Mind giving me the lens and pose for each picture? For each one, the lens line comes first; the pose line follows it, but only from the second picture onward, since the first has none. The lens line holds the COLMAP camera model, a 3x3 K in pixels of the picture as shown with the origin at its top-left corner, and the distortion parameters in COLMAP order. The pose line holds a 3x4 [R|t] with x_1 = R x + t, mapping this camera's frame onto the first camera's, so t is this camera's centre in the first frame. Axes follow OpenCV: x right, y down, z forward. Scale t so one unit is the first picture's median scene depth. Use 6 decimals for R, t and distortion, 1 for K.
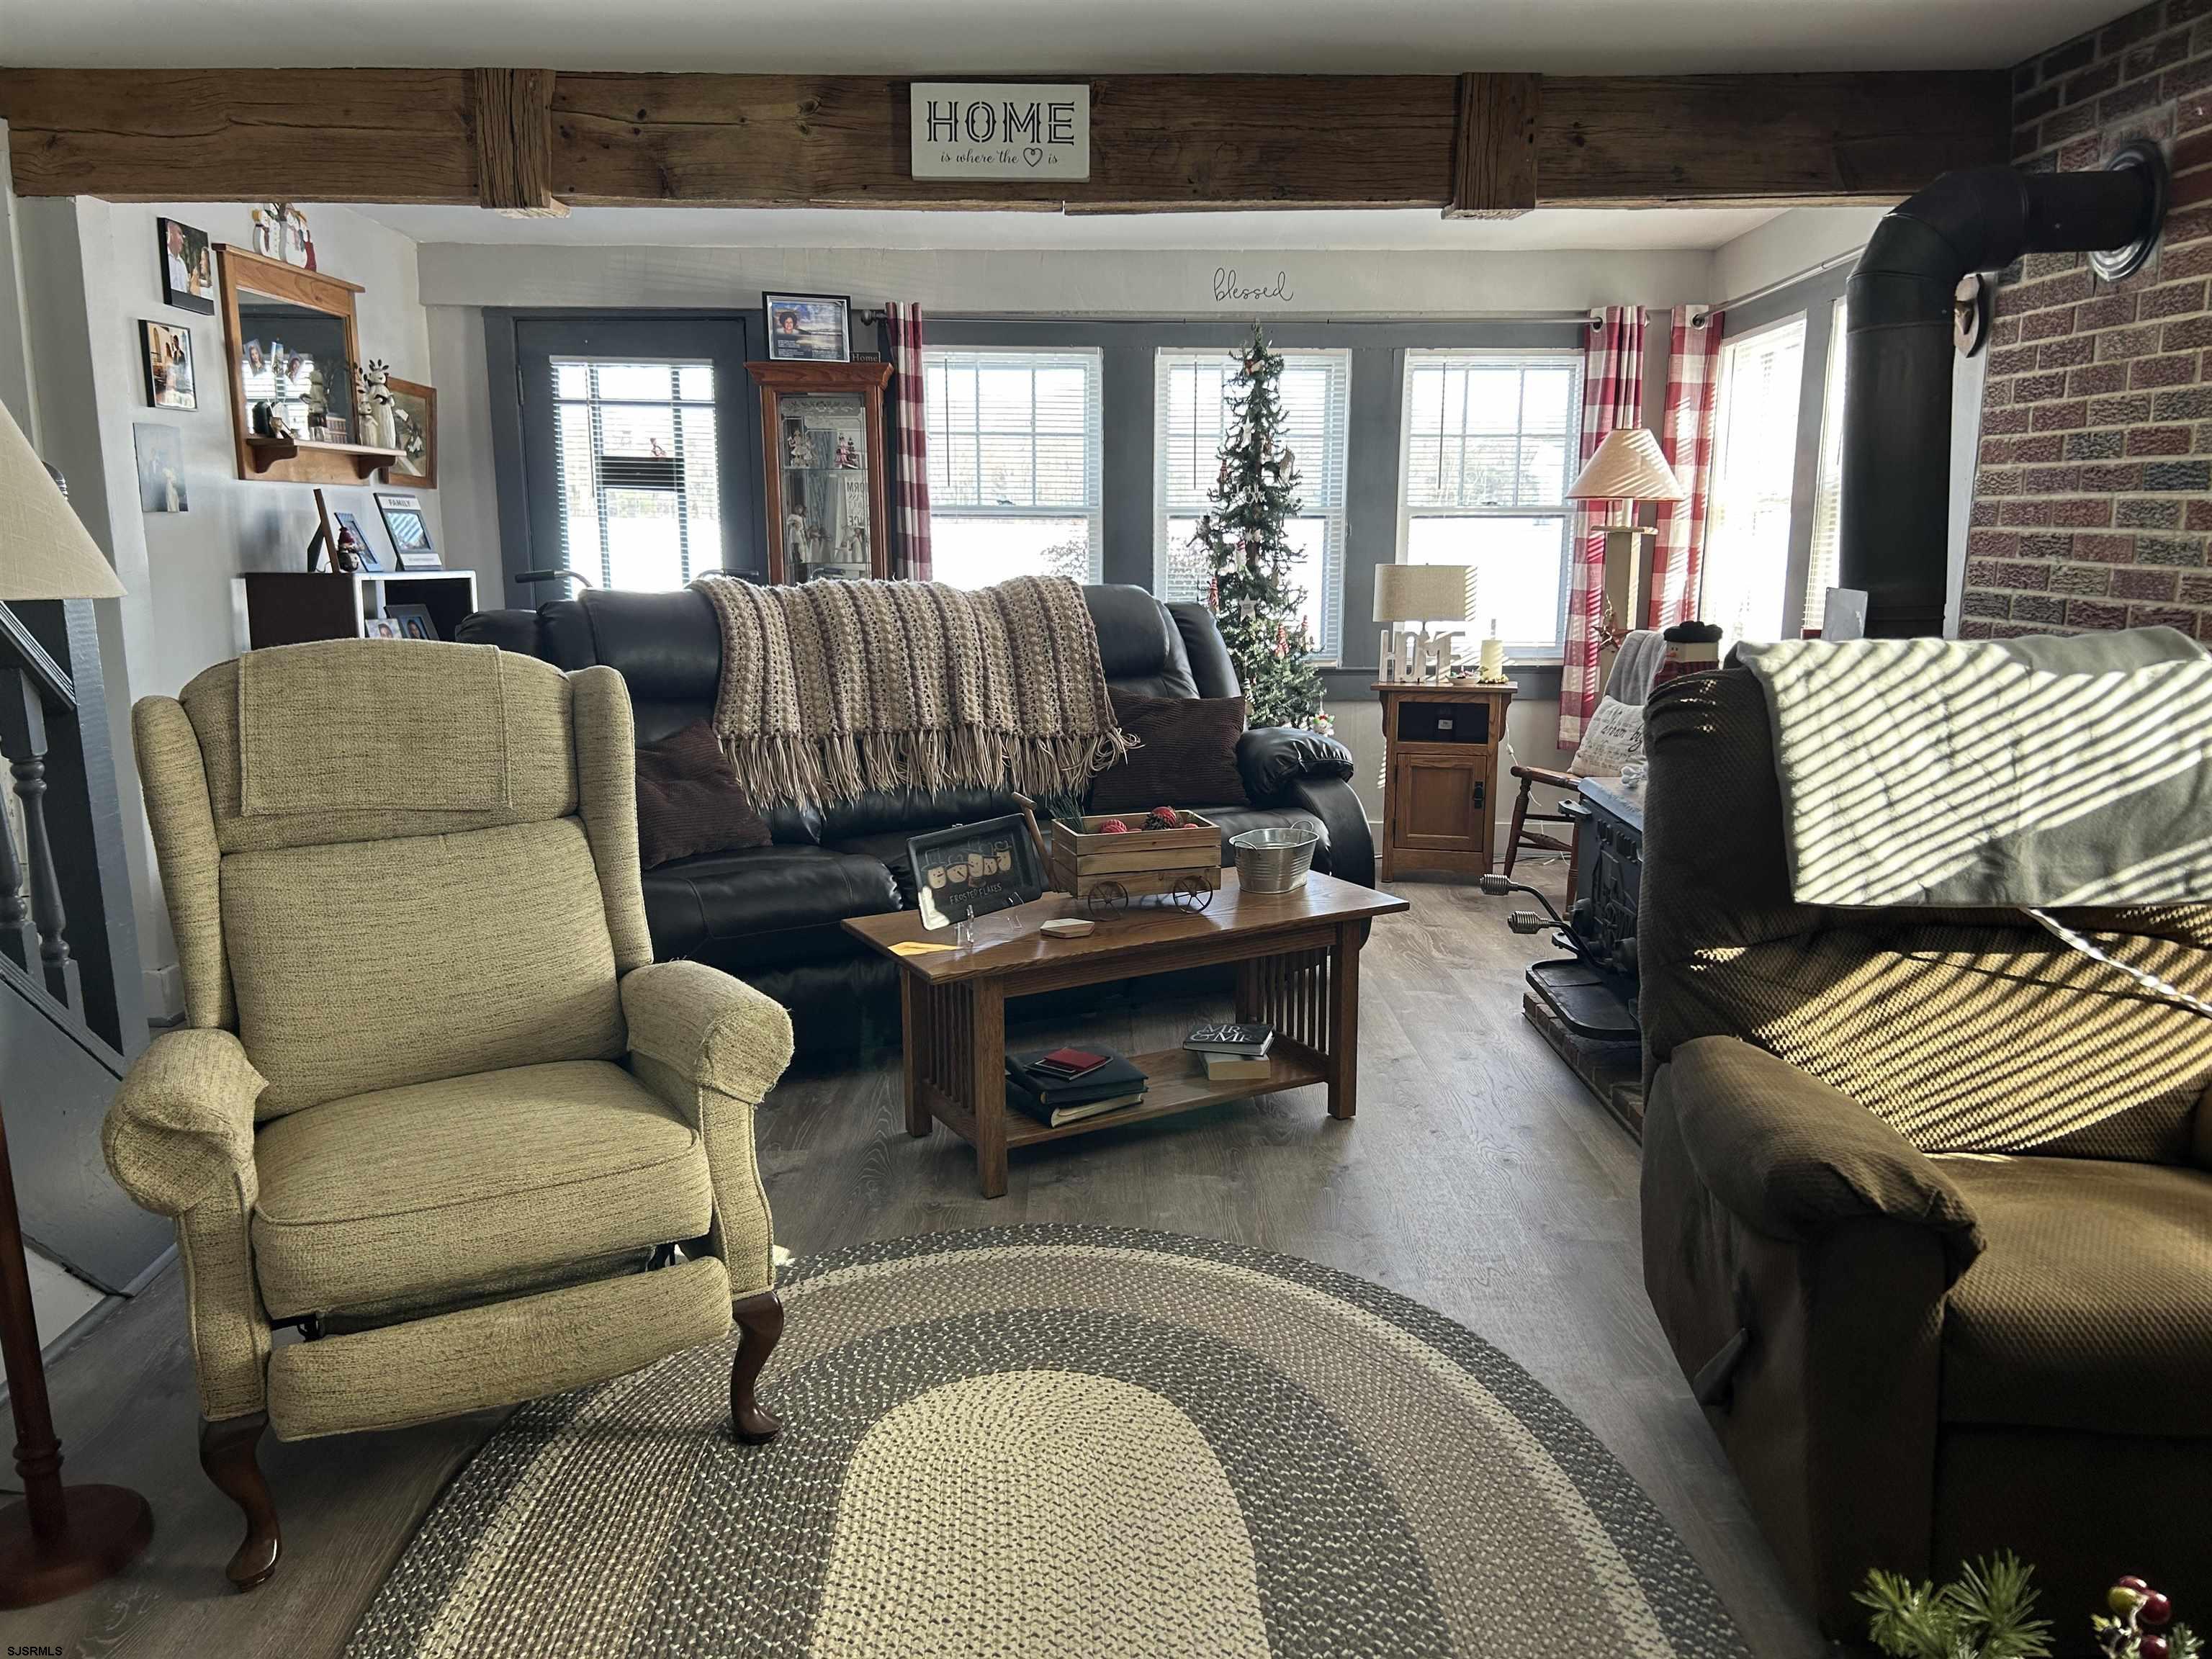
lens RADIAL K [[1656.8, 0, 1090.7], [0, 1656.8, 830.1], [0, 0, 1]] dist [0.038719, -0.042345]
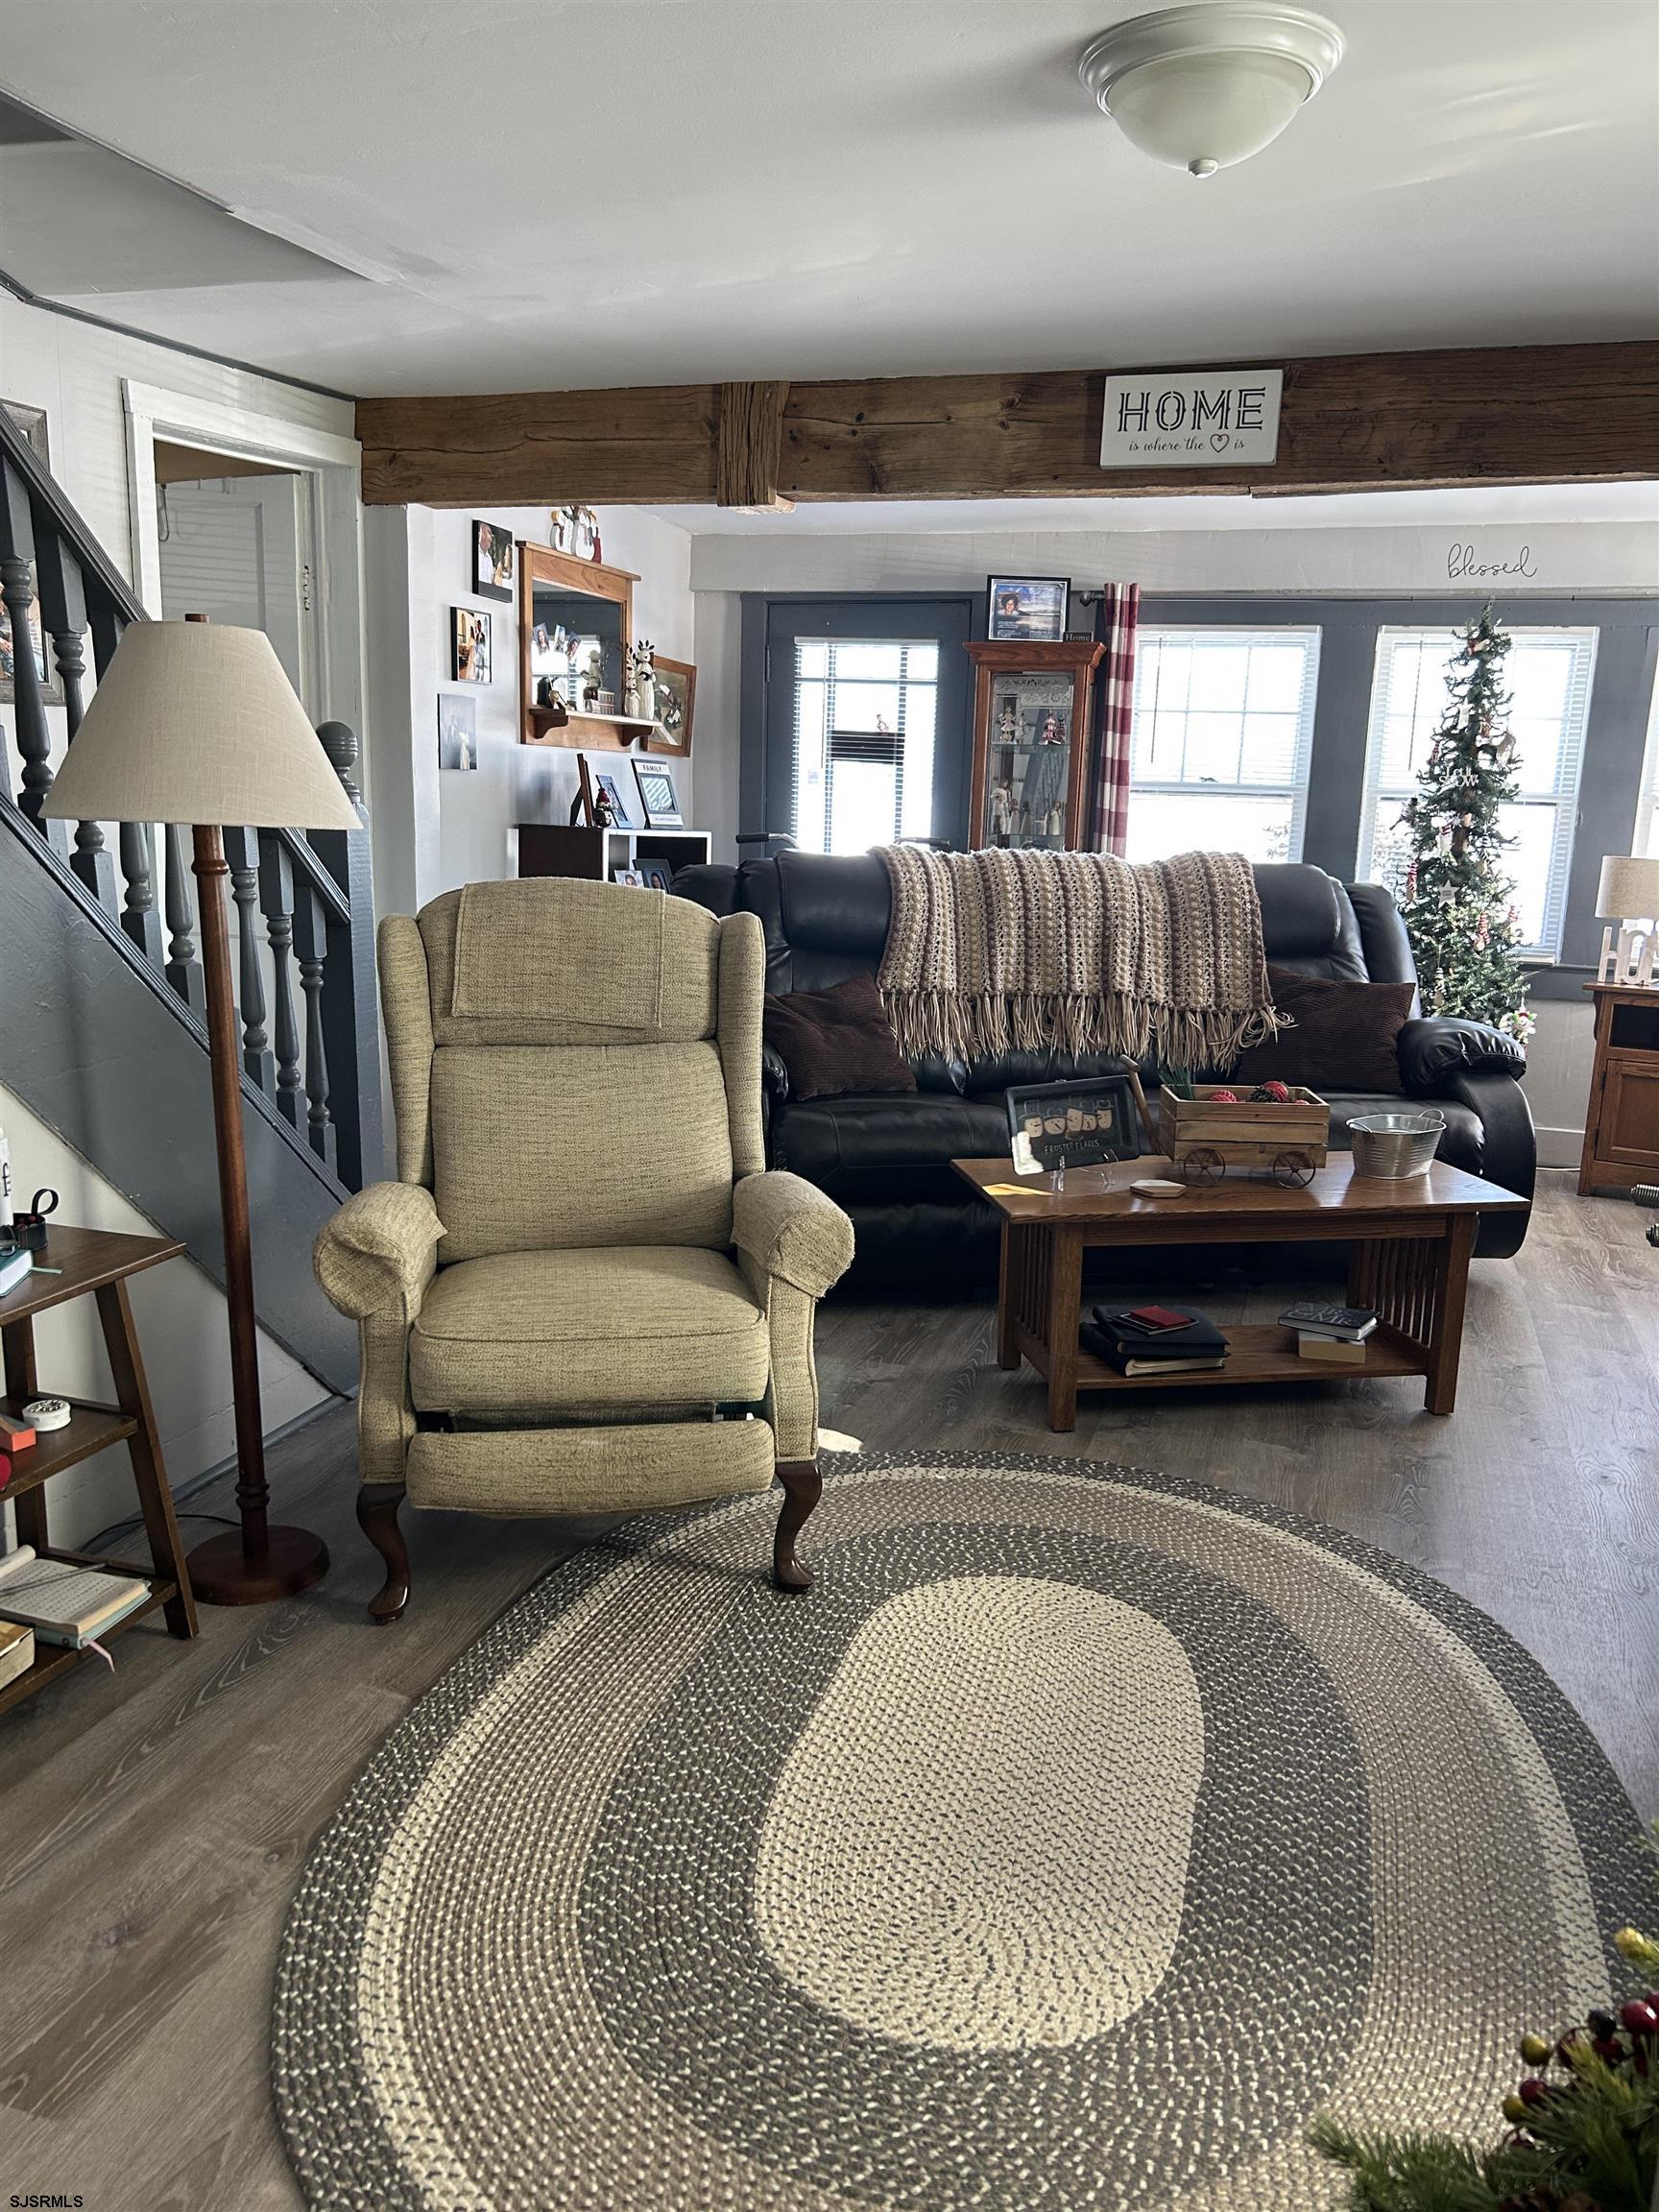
lens RADIAL K [[1653.8, 0, 821.0], [0, 1653.8, 1115.0], [0, 0, 1]] dist [0.140529, -0.329776]
pose [[0.946401, 0.090102, -0.310171, 0.091069], [-0.089097, 0.995870, 0.017439, 0.012360], [0.310461, 0.011131, 0.950521, -0.054807]]
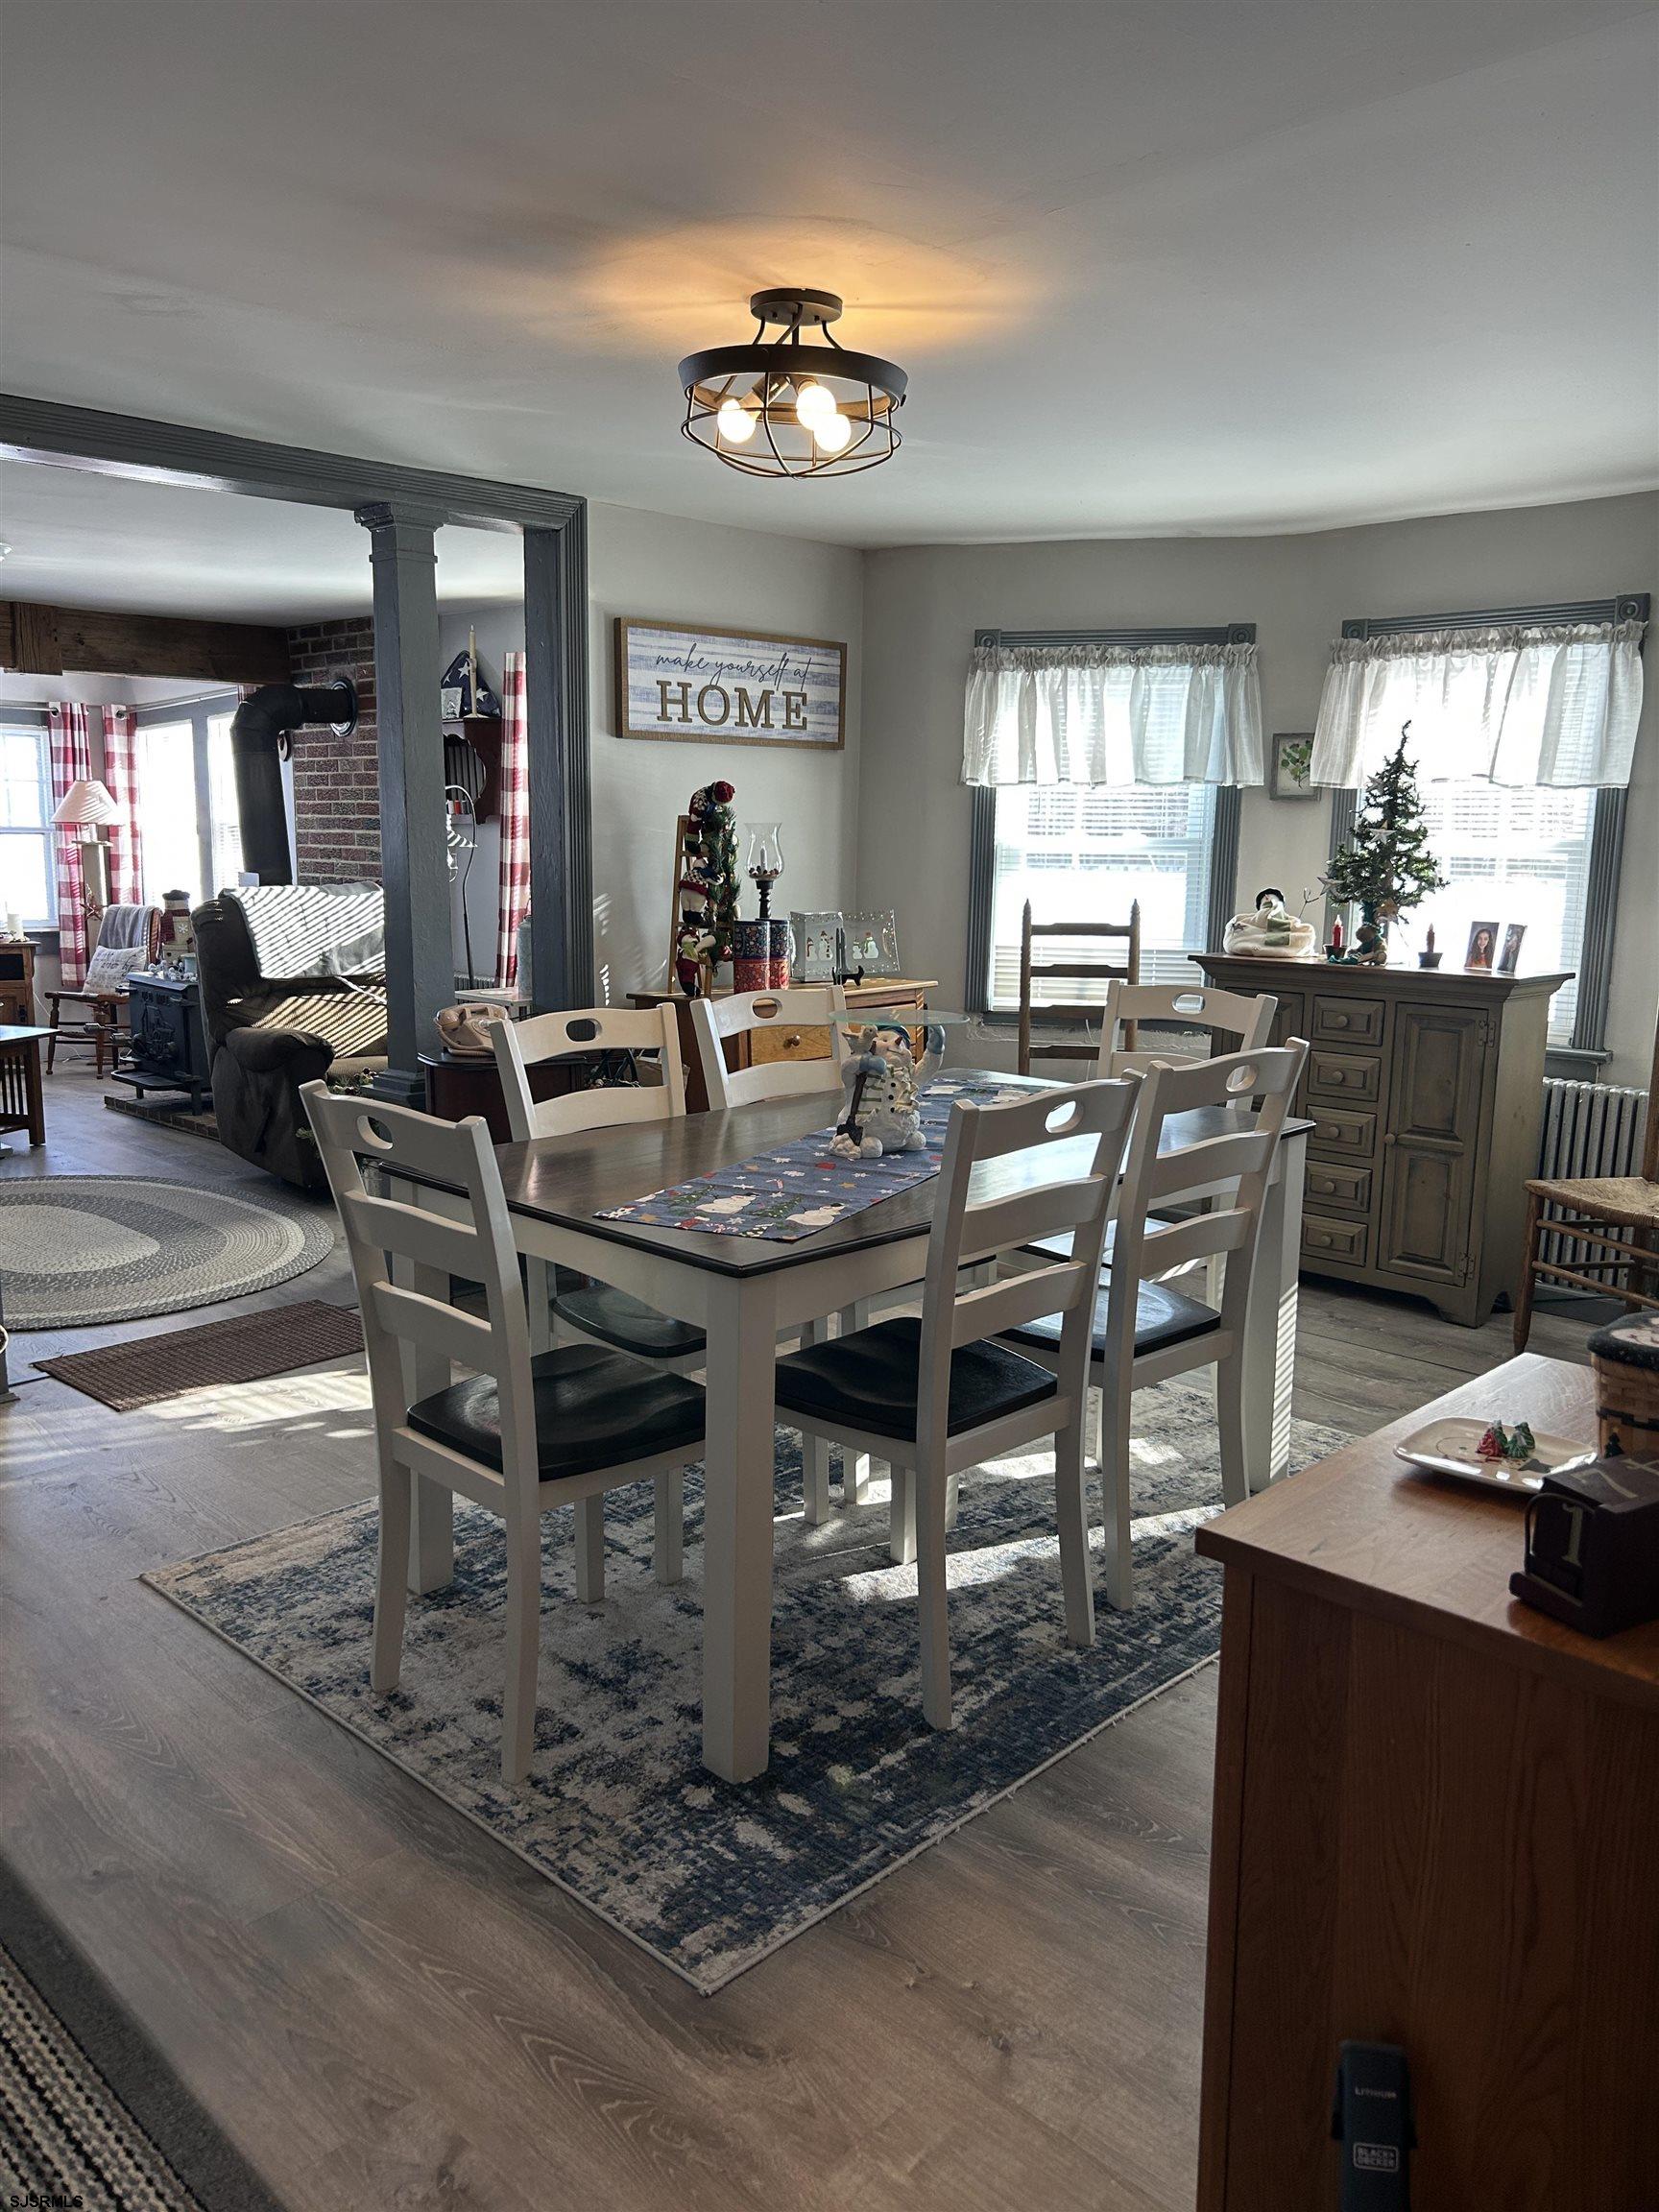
lens RADIAL K [[1635.7, 0, 826.7], [0, 1635.7, 1103.3], [0, 0, 1]] dist [0.065912, -0.128594]
pose [[0.700897, -0.105238, 0.705456, -0.469396], [0.120689, 0.992292, 0.028118, 0.153607], [-0.702978, 0.065433, 0.708195, -0.856002]]
